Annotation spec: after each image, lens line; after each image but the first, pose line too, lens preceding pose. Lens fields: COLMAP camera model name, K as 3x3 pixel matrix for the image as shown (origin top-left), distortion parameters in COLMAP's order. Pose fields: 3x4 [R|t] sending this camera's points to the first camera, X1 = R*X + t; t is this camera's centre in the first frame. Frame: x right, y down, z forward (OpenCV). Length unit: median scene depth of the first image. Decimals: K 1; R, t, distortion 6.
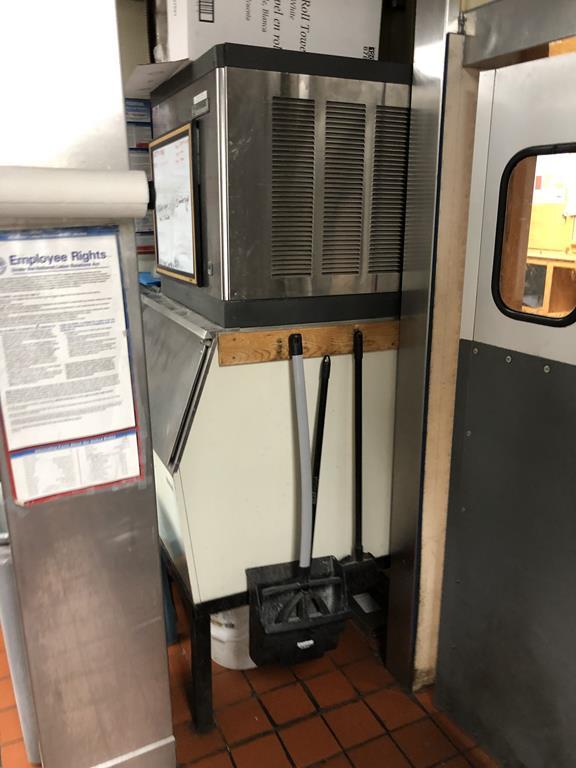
lens RADIAL K [[630.2, 0, 288.0], [0, 630.2, 384.0], [0, 0, 1]] dist [0.035477, -0.013495]
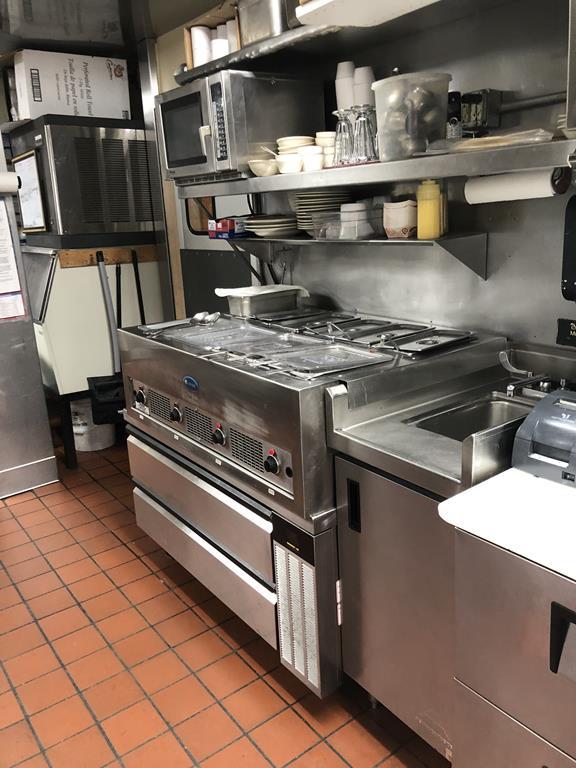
lens RADIAL K [[630.2, 0, 288.0], [0, 630.2, 384.0], [0, 0, 1]] dist [0.035477, -0.013495]
pose [[0.978314, -0.090797, 0.186166, 0.189097], [0.094064, 0.995528, -0.008771, 0.422190], [-0.184537, 0.026092, 0.982479, -1.111016]]
